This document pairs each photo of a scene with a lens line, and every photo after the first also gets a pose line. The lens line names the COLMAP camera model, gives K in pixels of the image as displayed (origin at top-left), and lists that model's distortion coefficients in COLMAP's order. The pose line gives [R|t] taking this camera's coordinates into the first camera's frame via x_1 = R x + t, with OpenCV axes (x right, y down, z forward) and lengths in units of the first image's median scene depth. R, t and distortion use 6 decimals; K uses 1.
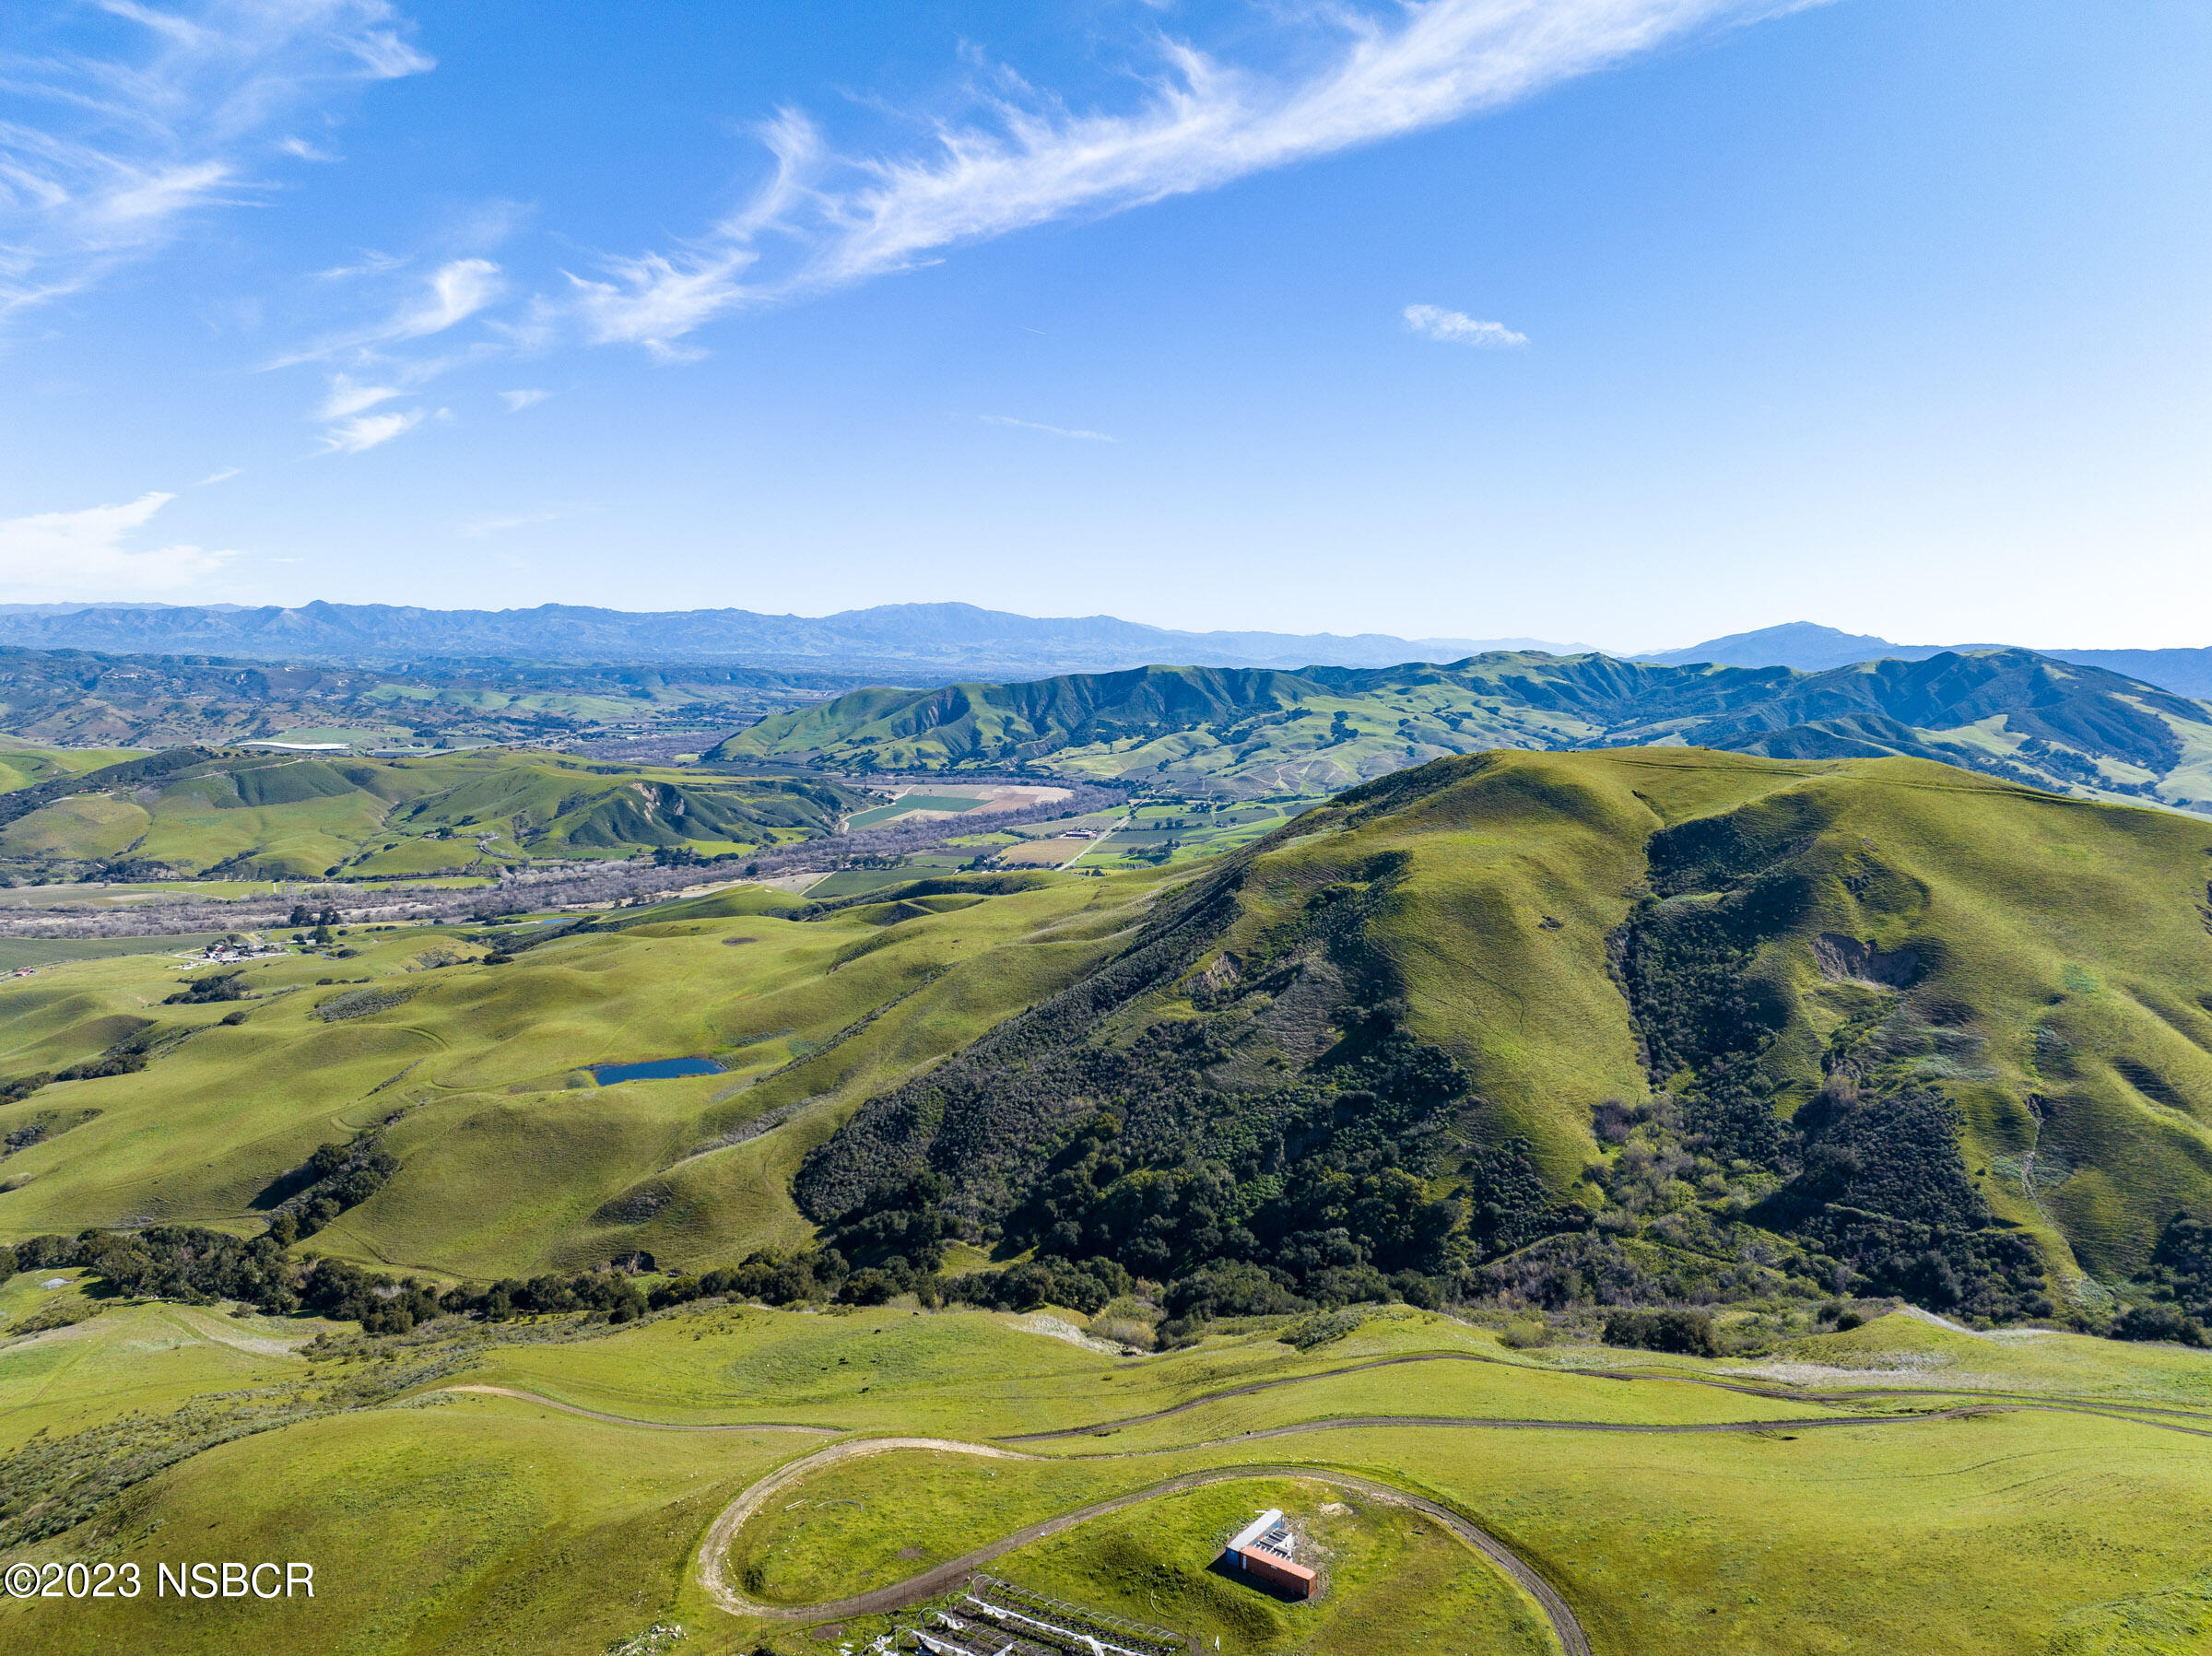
lens RADIAL K [[1527.7, 0, 1120.7], [0, 1527.7, 829.0], [0, 0, 1]] dist [-0.035868, -0.009373]
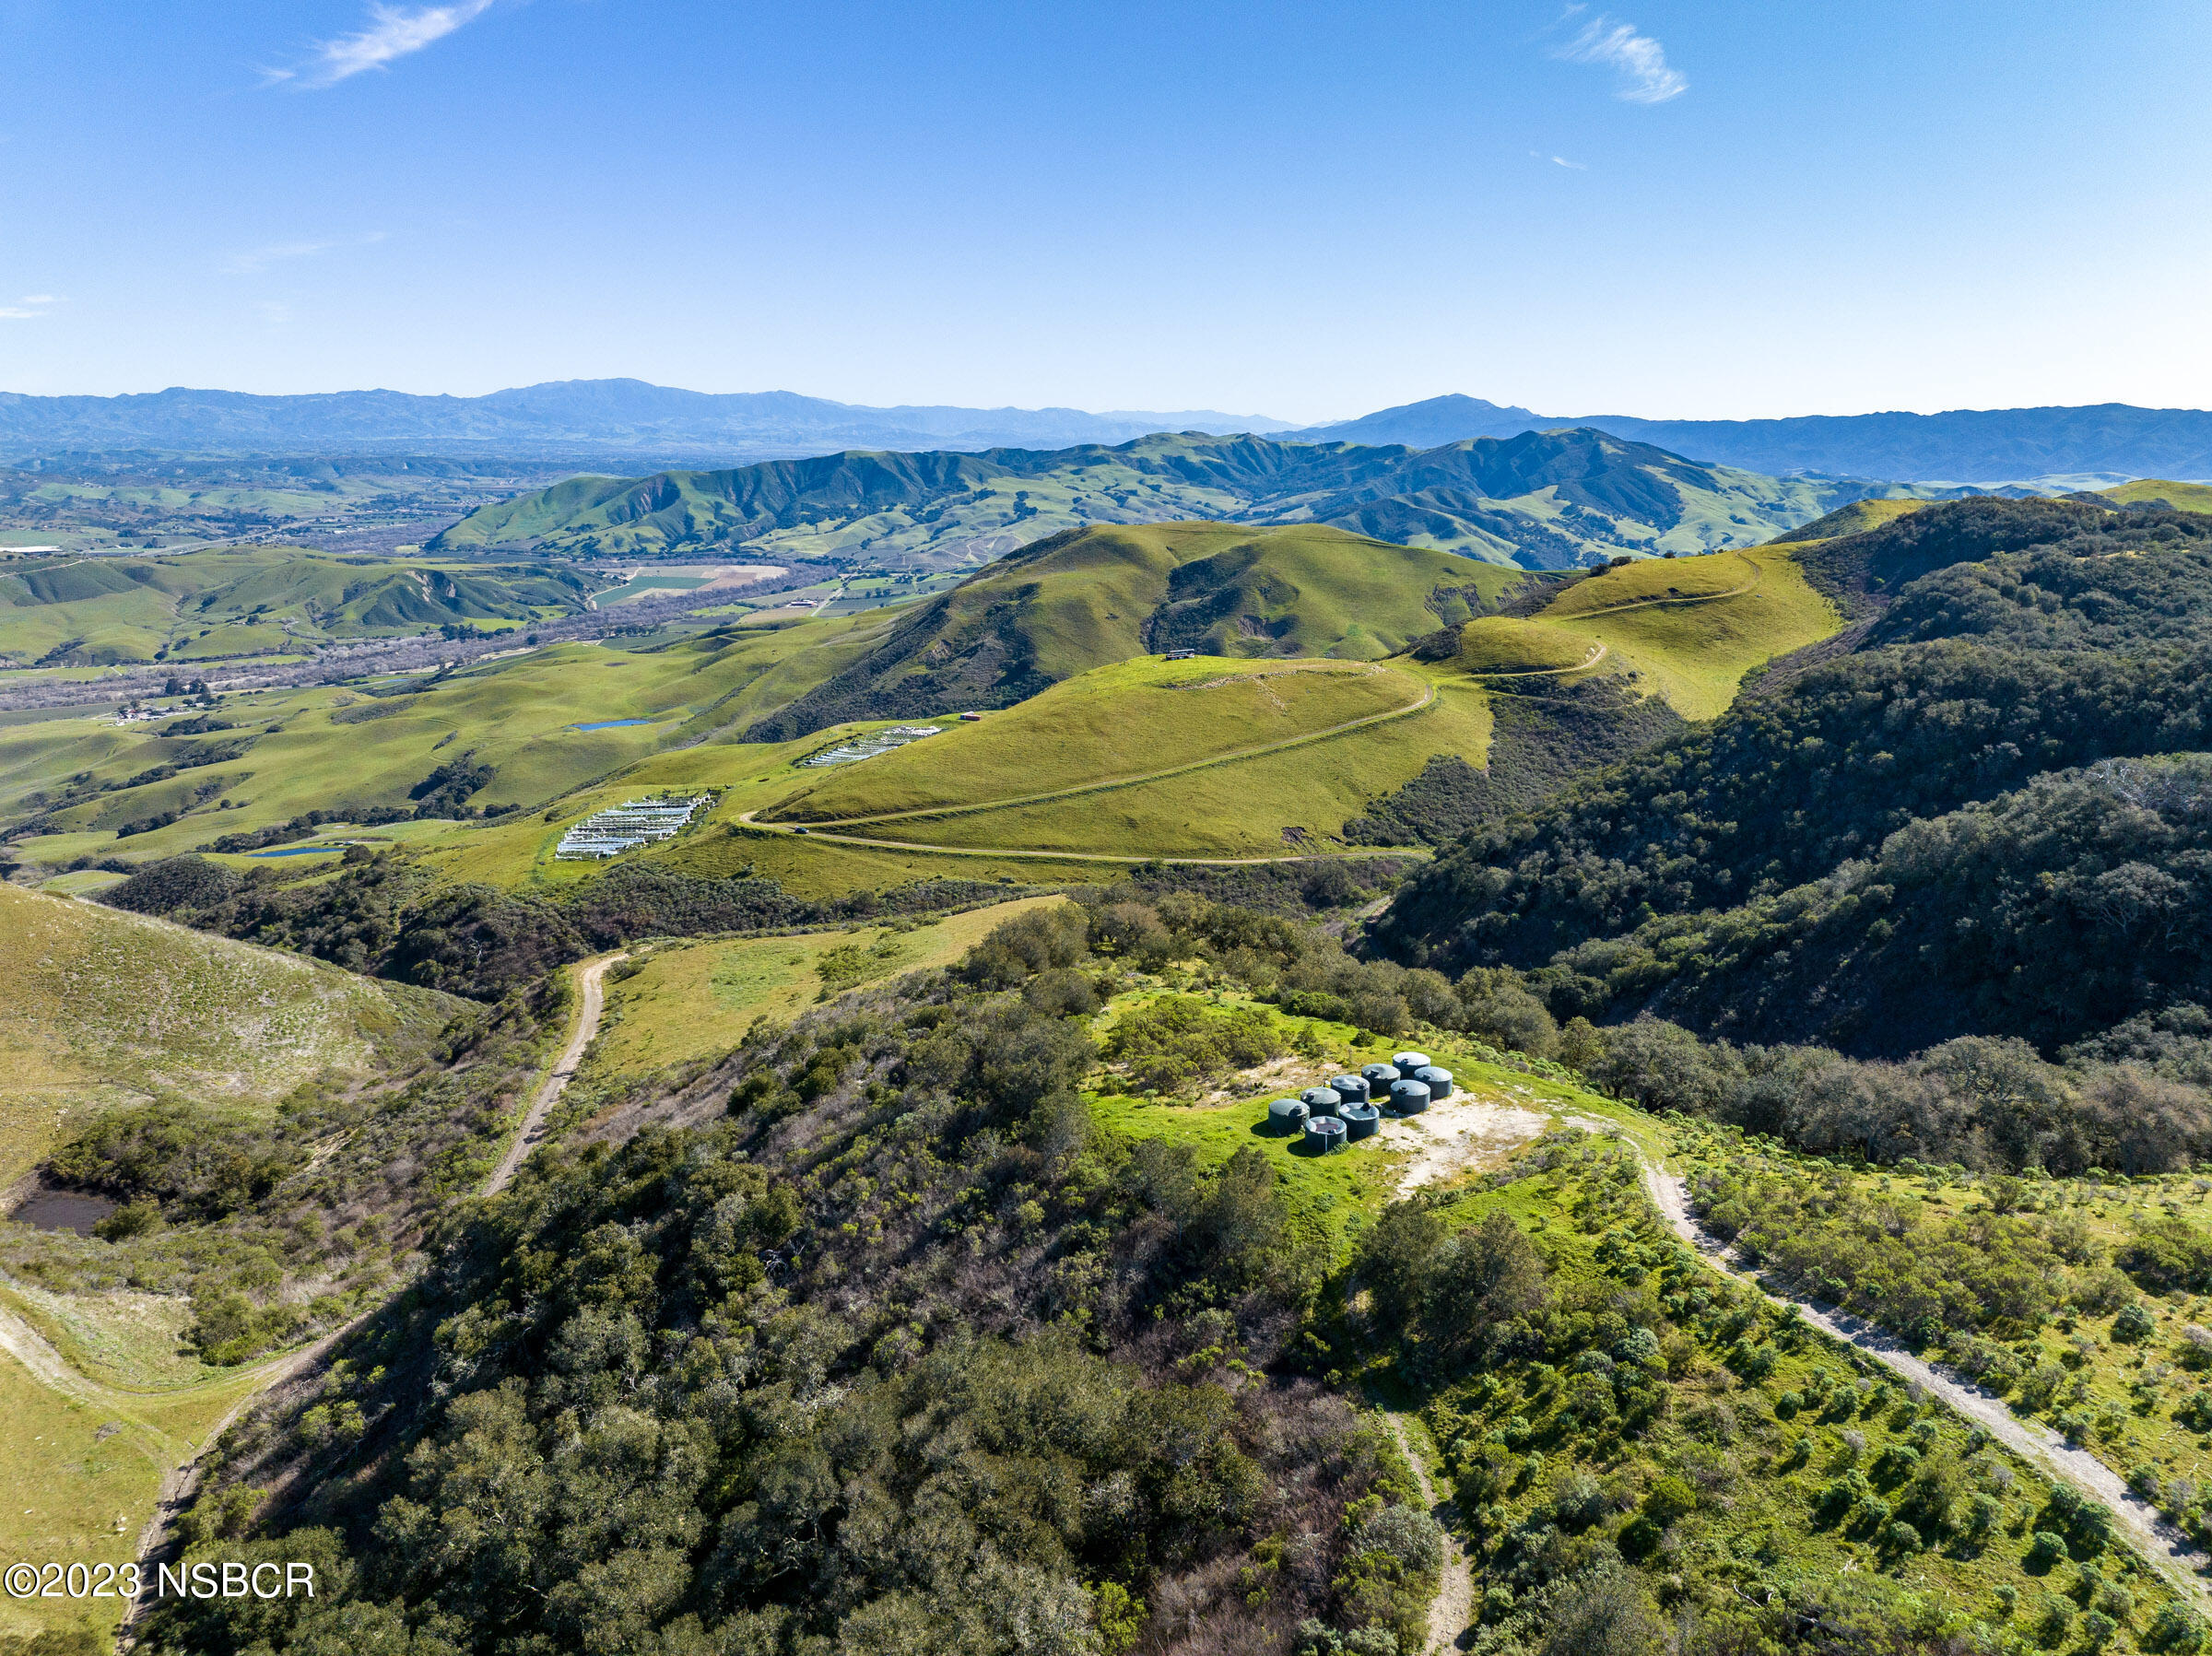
lens RADIAL K [[1527.7, 0, 1113.5], [0, 1527.7, 817.1], [0, 0, 1]] dist [-0.035868, -0.009373]
pose [[0.980671, -0.057193, 0.187119, -0.016739], [0.031281, 0.989853, 0.138612, 0.008631], [-0.193148, -0.130079, 0.972509, -0.168224]]
